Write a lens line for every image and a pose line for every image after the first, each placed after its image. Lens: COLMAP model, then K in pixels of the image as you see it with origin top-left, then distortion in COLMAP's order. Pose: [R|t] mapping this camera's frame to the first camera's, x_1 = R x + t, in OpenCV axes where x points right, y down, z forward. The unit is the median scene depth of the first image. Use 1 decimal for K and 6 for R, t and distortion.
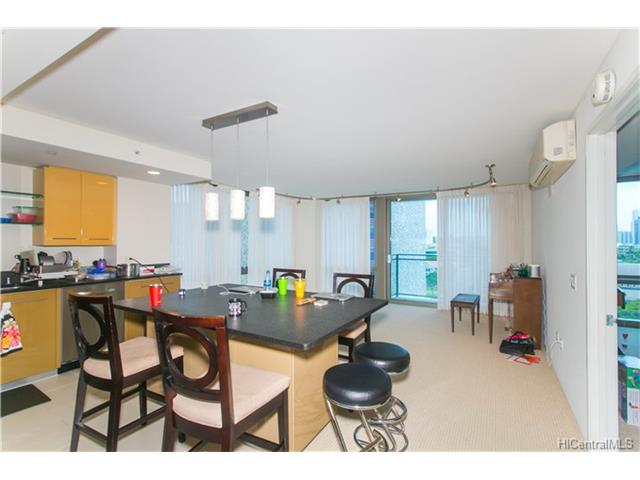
lens RADIAL K [[307.9, 0, 316.9], [0, 307.9, 238.7], [0, 0, 1]] dist [0.010279, -0.000017]
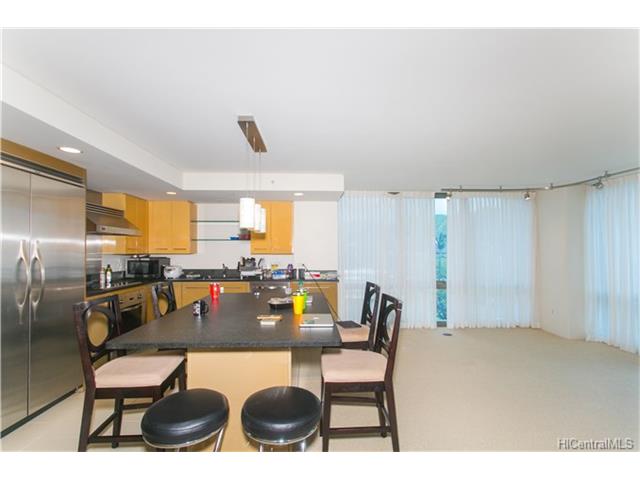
lens RADIAL K [[307.9, 0, 322.6], [0, 307.9, 250.5], [0, 0, 1]] dist [0.010279, -0.000017]
pose [[0.531621, 0.000181, -0.846982, 0.480886], [0.005579, 0.999978, 0.003715, 0.001982], [0.846964, -0.006700, 0.531608, 0.381456]]
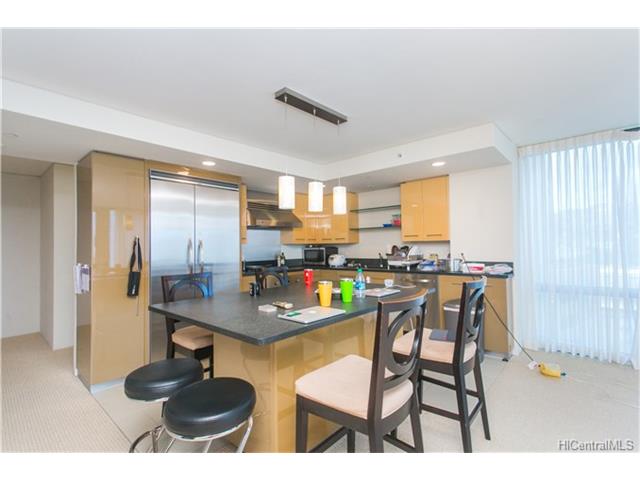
lens RADIAL K [[307.9, 0, 321.1], [0, 307.9, 238.1], [0, 0, 1]] dist [0.010279, -0.000017]
pose [[-0.184309, -0.017127, -0.982719, 0.418432], [0.030438, 0.999269, -0.023124, 0.022467], [0.982397, -0.034174, -0.183653, 0.711215]]
